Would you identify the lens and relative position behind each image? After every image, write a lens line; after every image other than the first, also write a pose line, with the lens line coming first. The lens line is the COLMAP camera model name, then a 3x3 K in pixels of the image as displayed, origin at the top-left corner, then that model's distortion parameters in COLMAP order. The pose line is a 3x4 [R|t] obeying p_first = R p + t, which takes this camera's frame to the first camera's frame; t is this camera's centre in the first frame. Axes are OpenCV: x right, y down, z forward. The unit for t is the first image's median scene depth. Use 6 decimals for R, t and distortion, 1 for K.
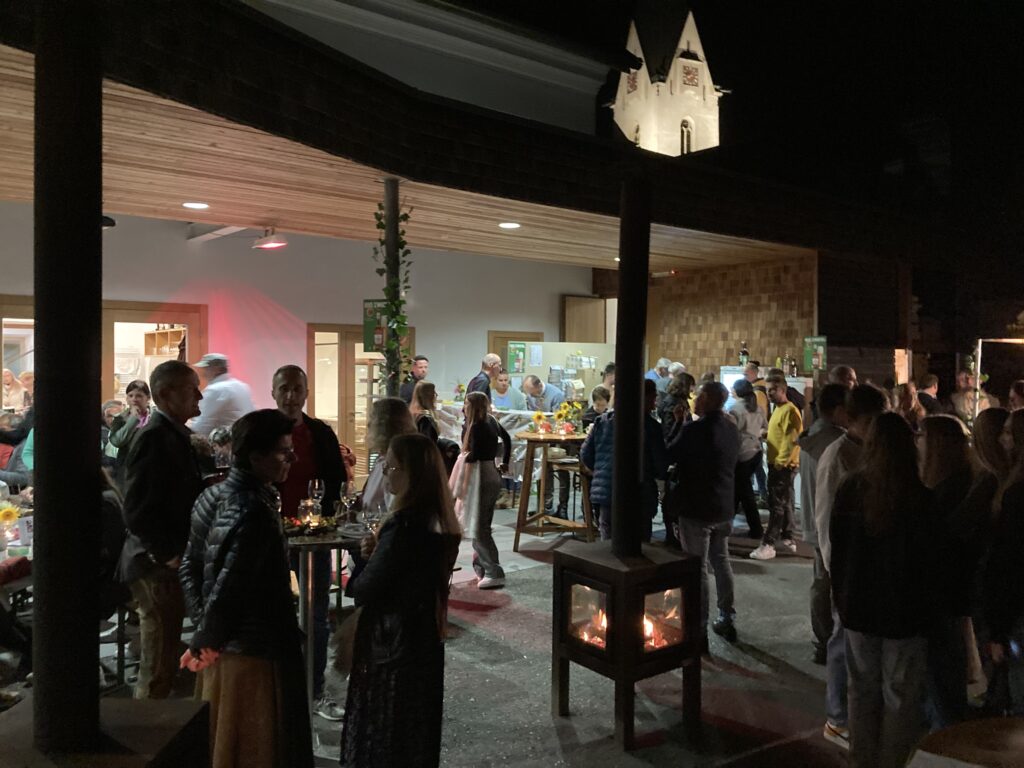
lens RADIAL K [[822.5, 0, 512.0], [0, 822.5, 384.0], [0, 0, 1]] dist [0.037233, -0.053953]
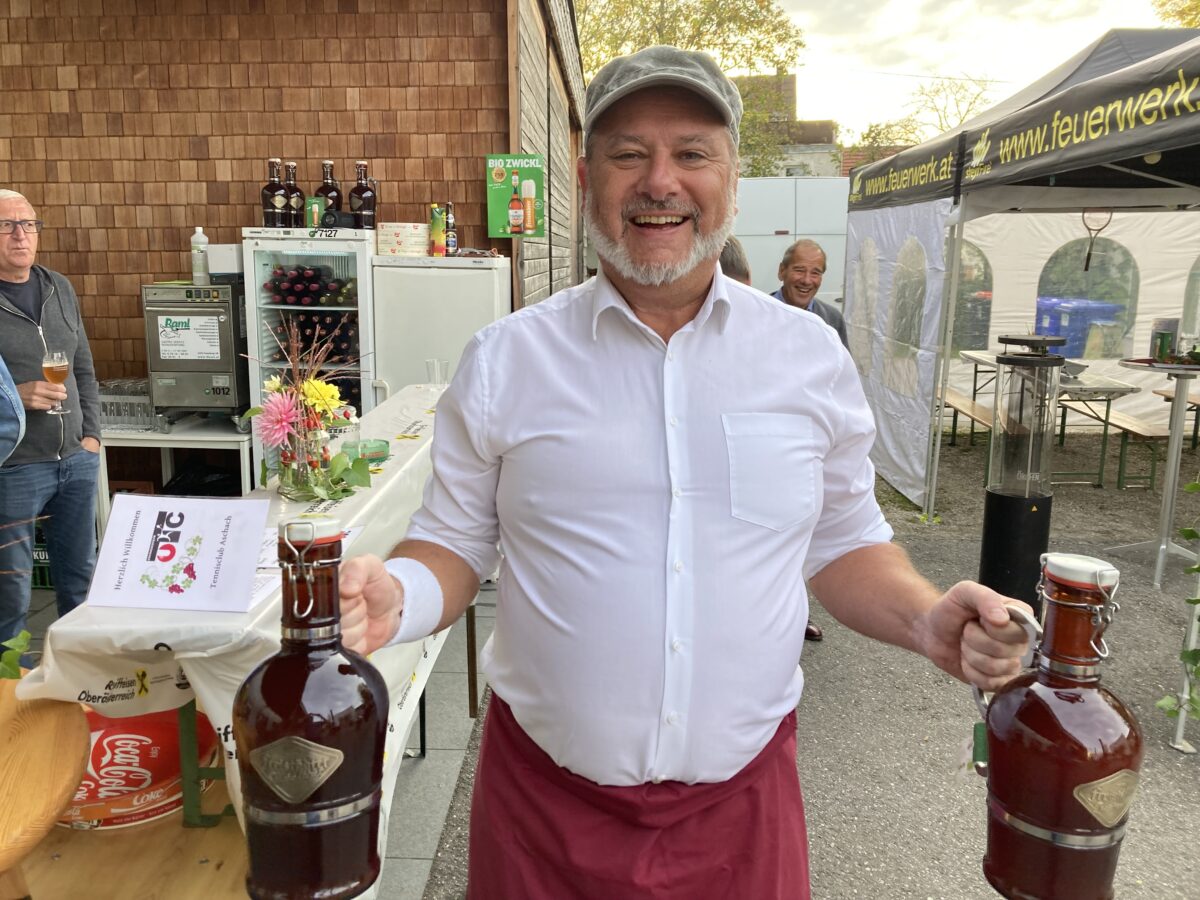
lens RADIAL K [[975.4, 0, 583.2], [0, 975.4, 437.3], [0, 0, 1]] dist [0.020135, -0.011978]
pose [[0.660158, -0.140293, 0.737909, 0.027798], [0.012513, 0.984320, 0.175946, -0.004939], [-0.751023, -0.106918, 0.651562, 0.579162]]
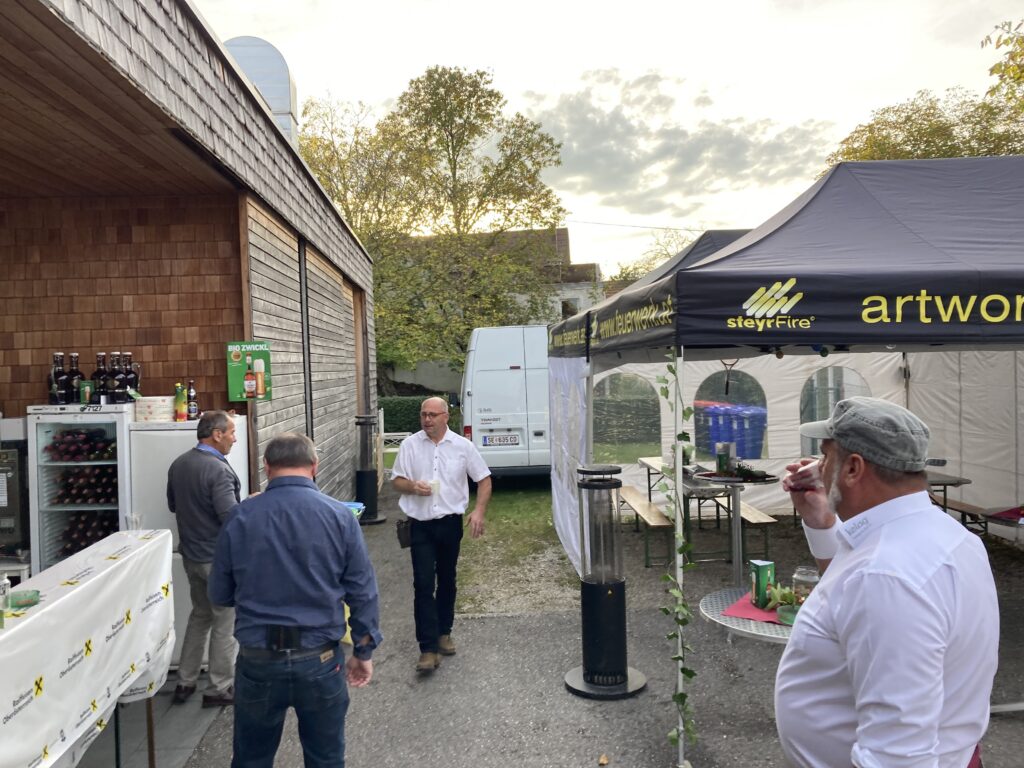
lens RADIAL K [[829.8, 0, 495.8], [0, 829.8, 385.7], [0, 0, 1]] dist [0.015232, -0.003891]
pose [[0.586309, -0.040081, 0.809095, 0.026269], [0.042417, 0.998924, 0.018748, -0.028973], [-0.808976, 0.023328, 0.587378, 0.483285]]
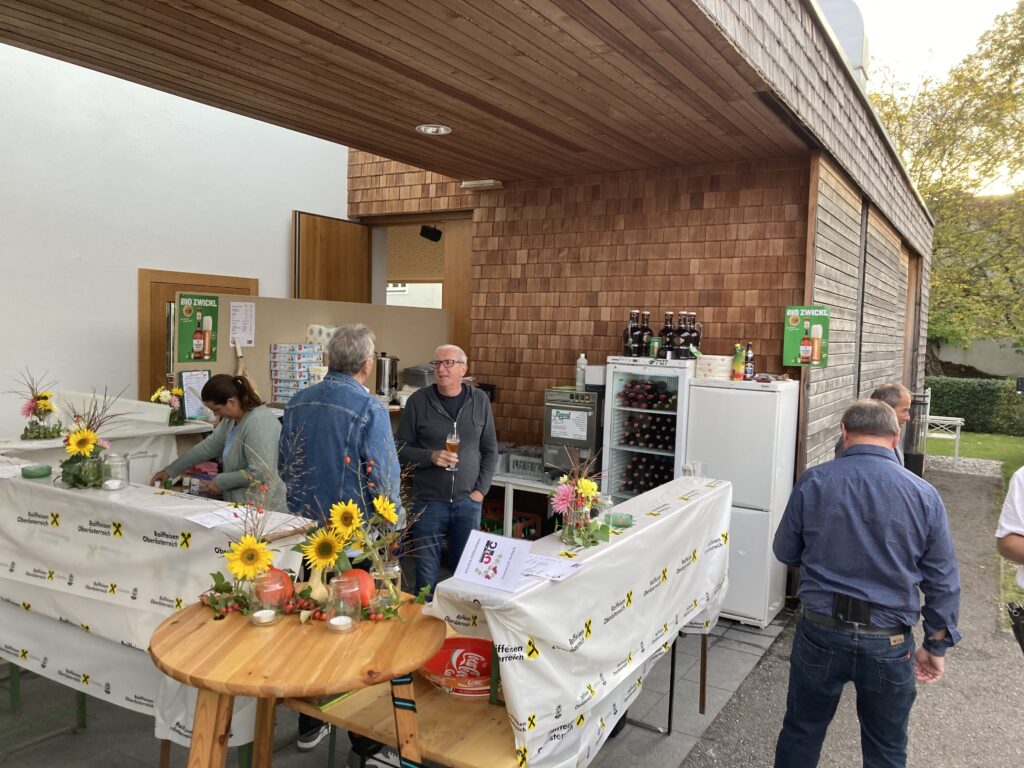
lens RADIAL K [[822.5, 0, 512.0], [0, 822.5, 384.0], [0, 0, 1]] dist [0.037233, -0.053953]
pose [[0.939618, 0.003623, 0.342207, 0.012595], [-0.021590, 0.998580, 0.048708, -0.026435], [-0.341544, -0.053155, 0.938361, 0.495198]]
